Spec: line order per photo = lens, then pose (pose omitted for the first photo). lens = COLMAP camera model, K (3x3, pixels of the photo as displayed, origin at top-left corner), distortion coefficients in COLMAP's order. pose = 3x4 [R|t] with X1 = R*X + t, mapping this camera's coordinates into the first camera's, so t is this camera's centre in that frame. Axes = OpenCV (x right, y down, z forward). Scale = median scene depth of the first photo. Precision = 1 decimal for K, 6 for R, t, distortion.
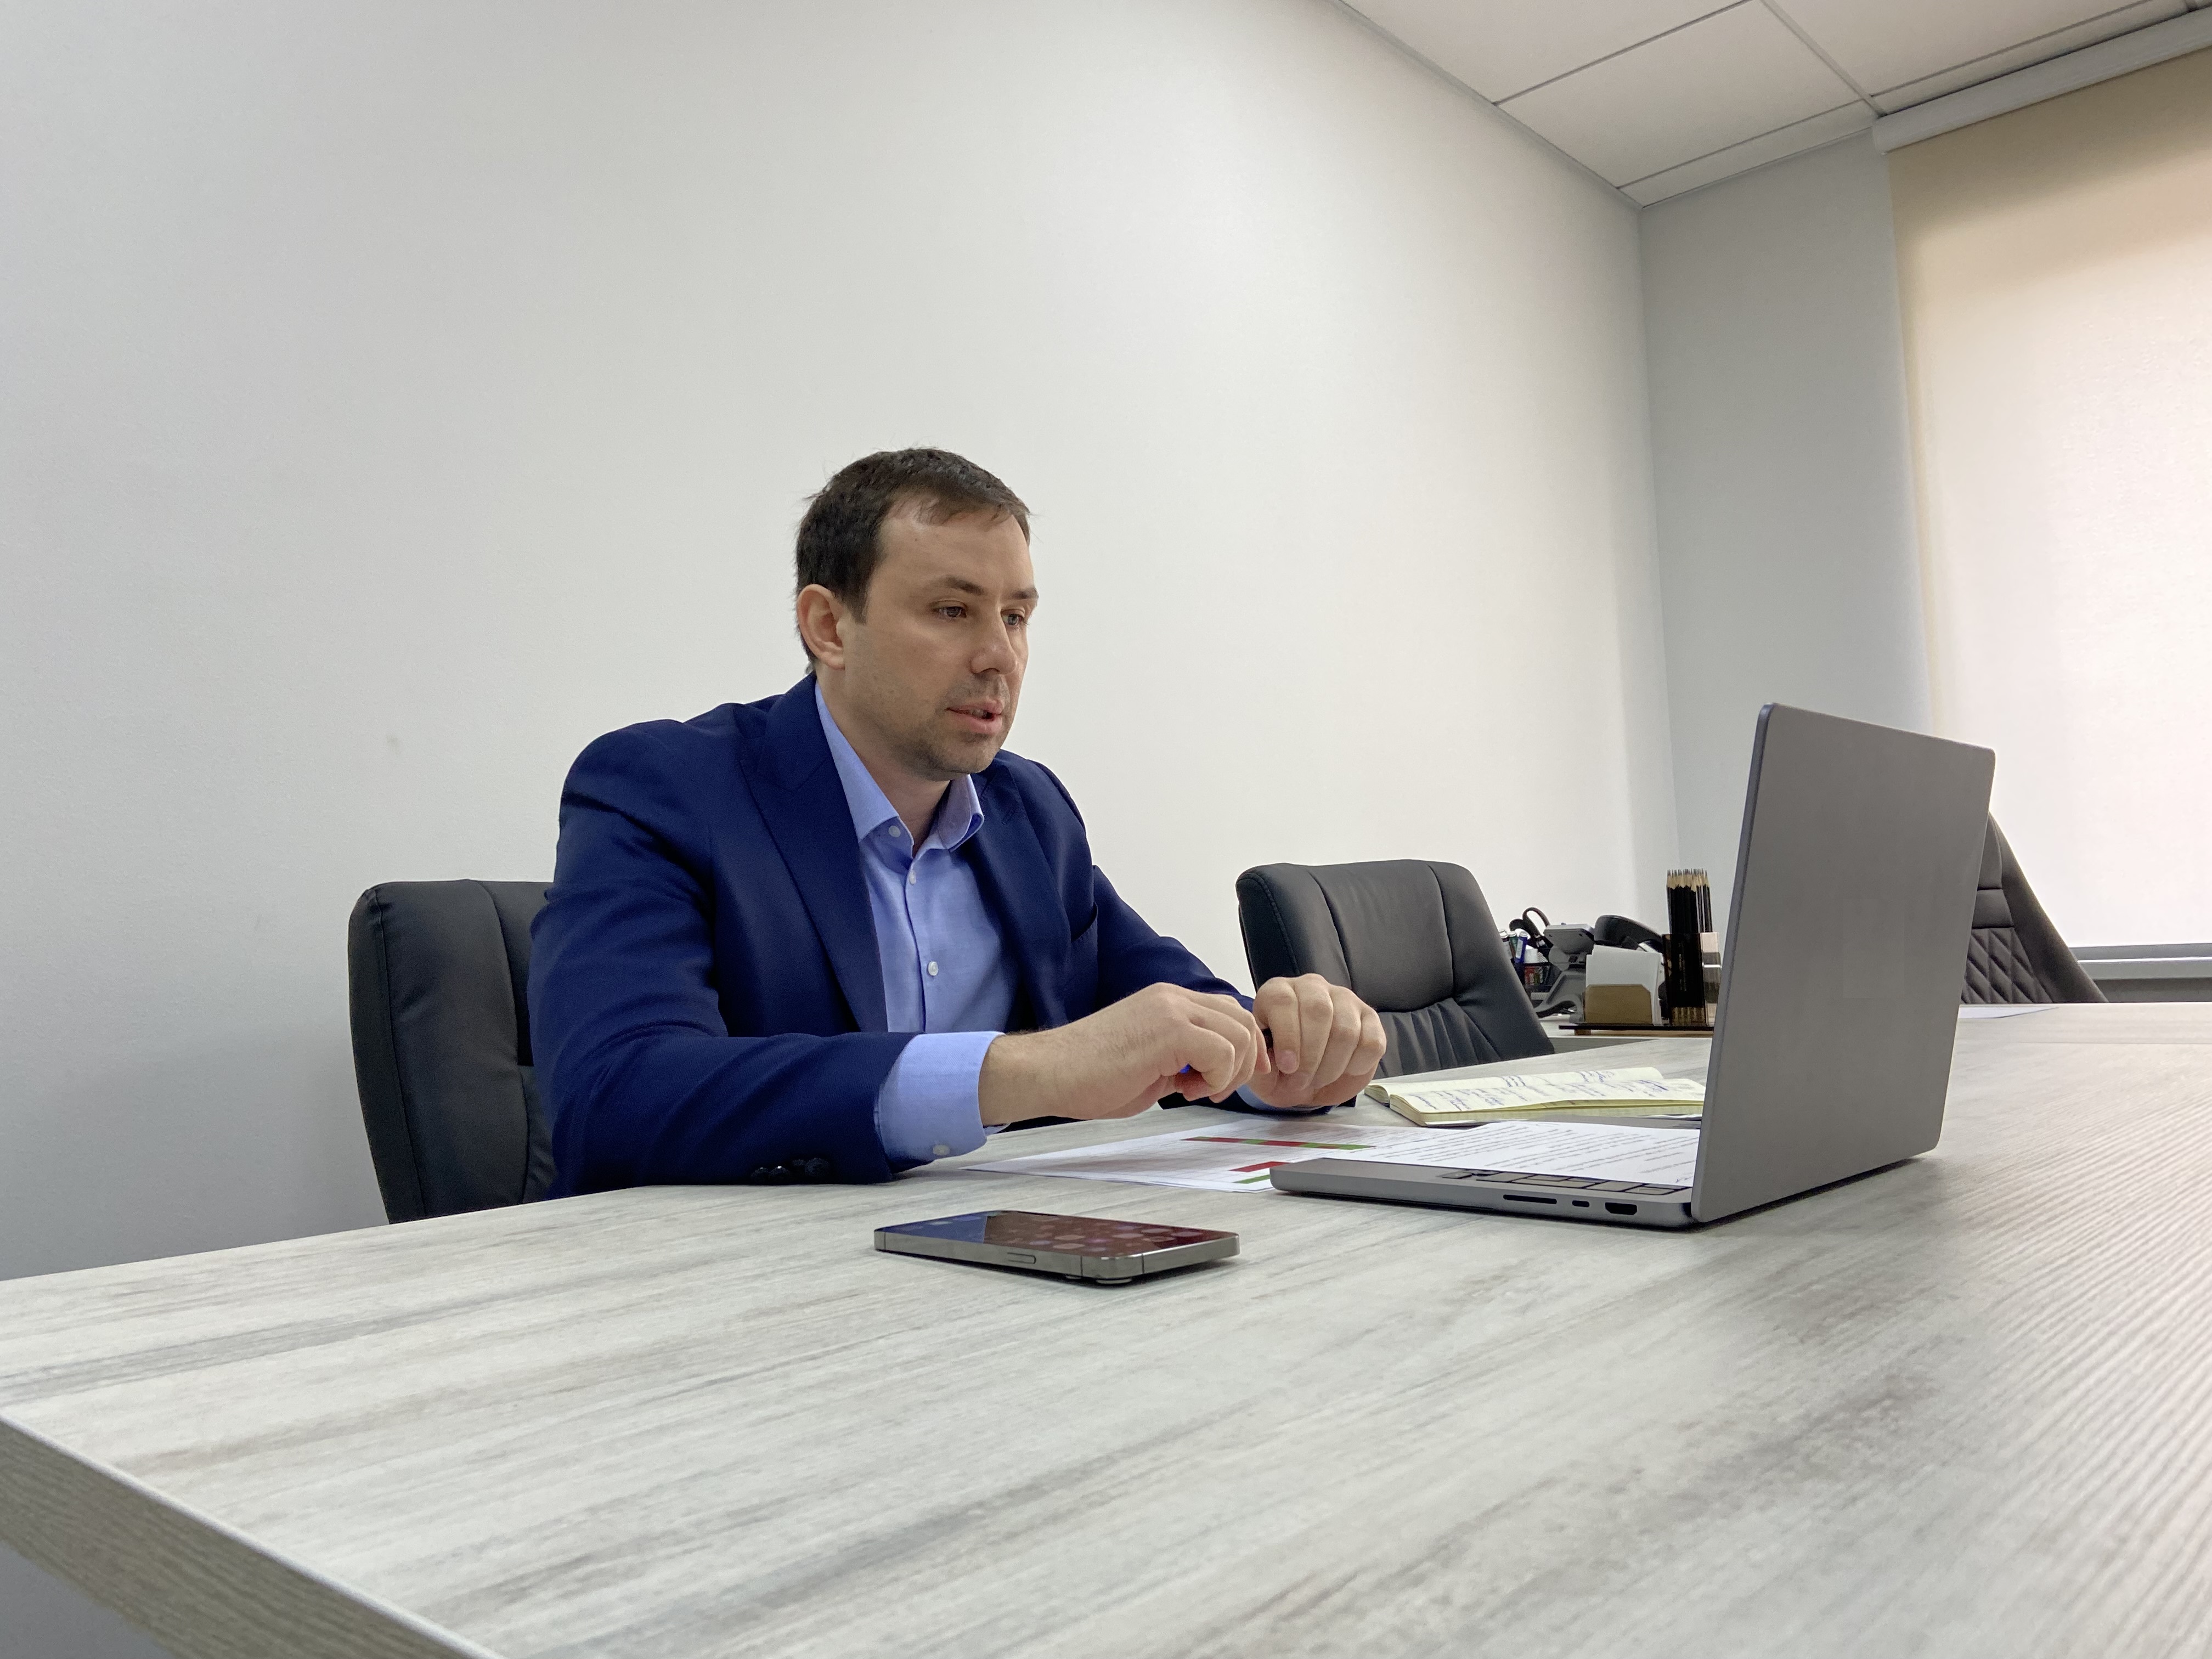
lens RADIAL K [[1695.3, 0, 1106.0], [0, 1695.3, 829.5], [0, 0, 1]] dist [0.004195, 0.002866]
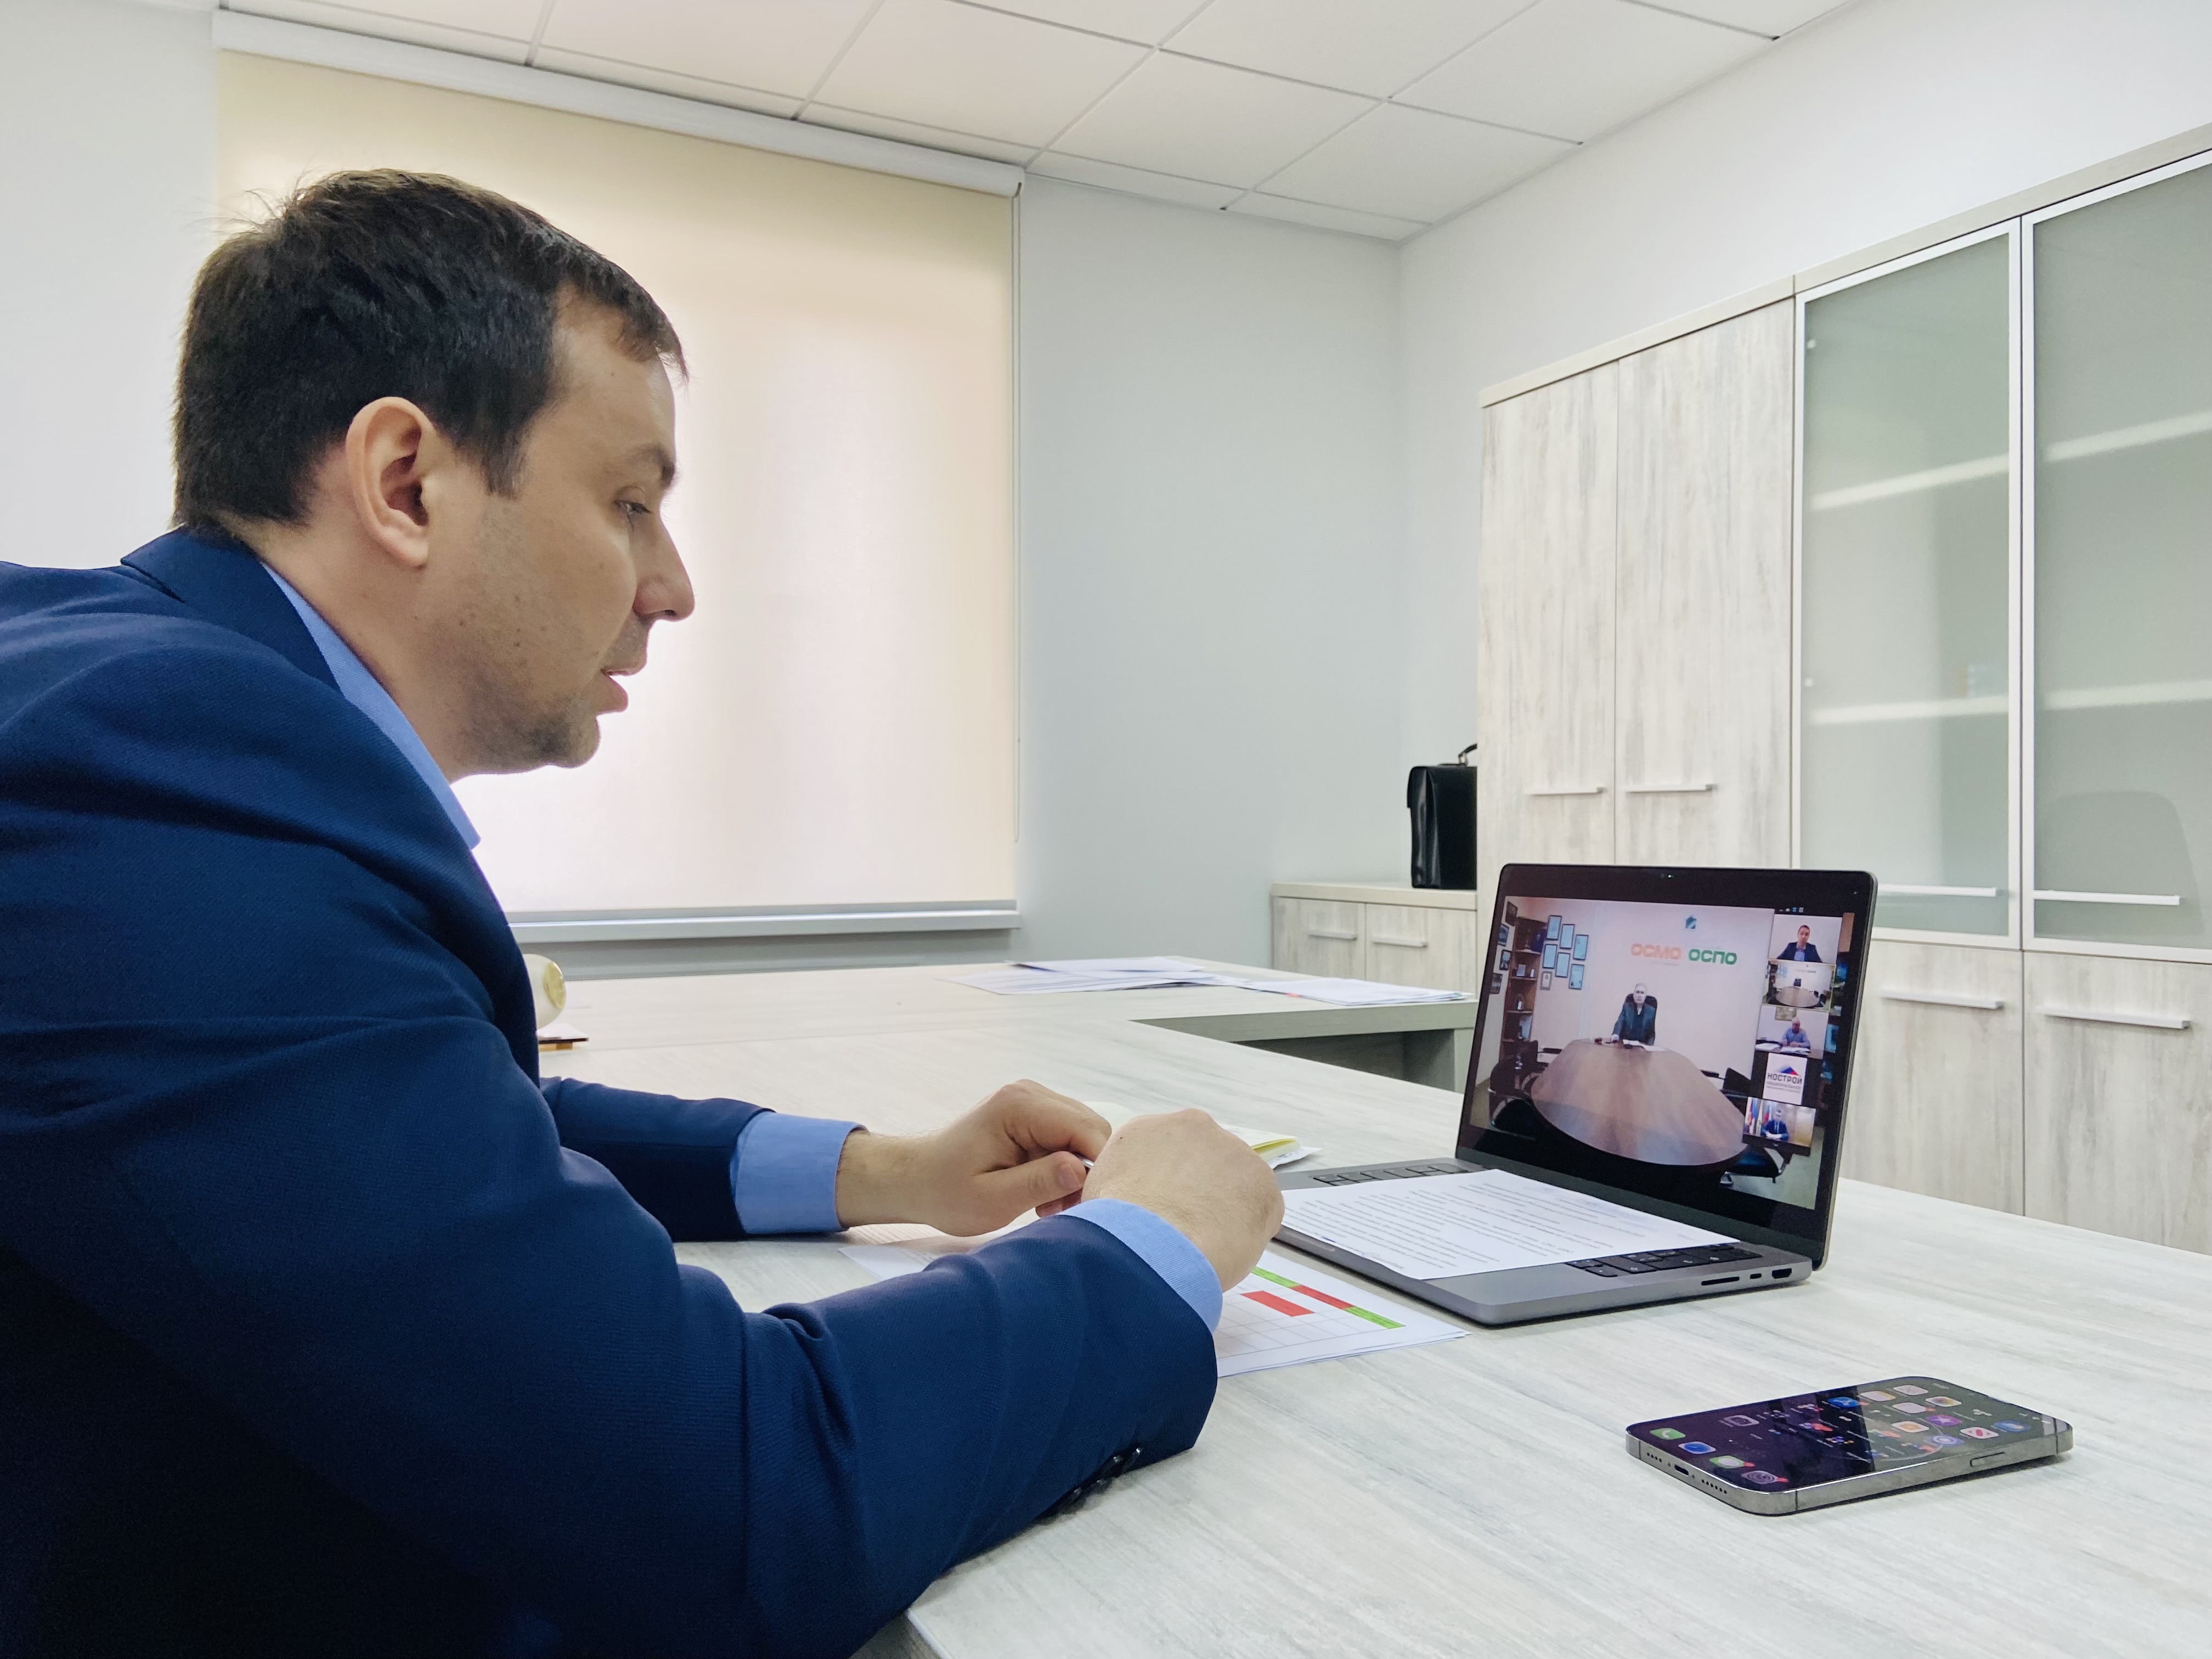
lens RADIAL K [[1695.3, 0, 1106.0], [0, 1695.3, 829.5], [0, 0, 1]] dist [0.004195, 0.002866]
pose [[0.381974, 0.027815, 0.923754, -0.573729], [-0.079309, 0.996846, 0.002778, -0.029768], [-0.920764, -0.074323, 0.382975, 0.588524]]
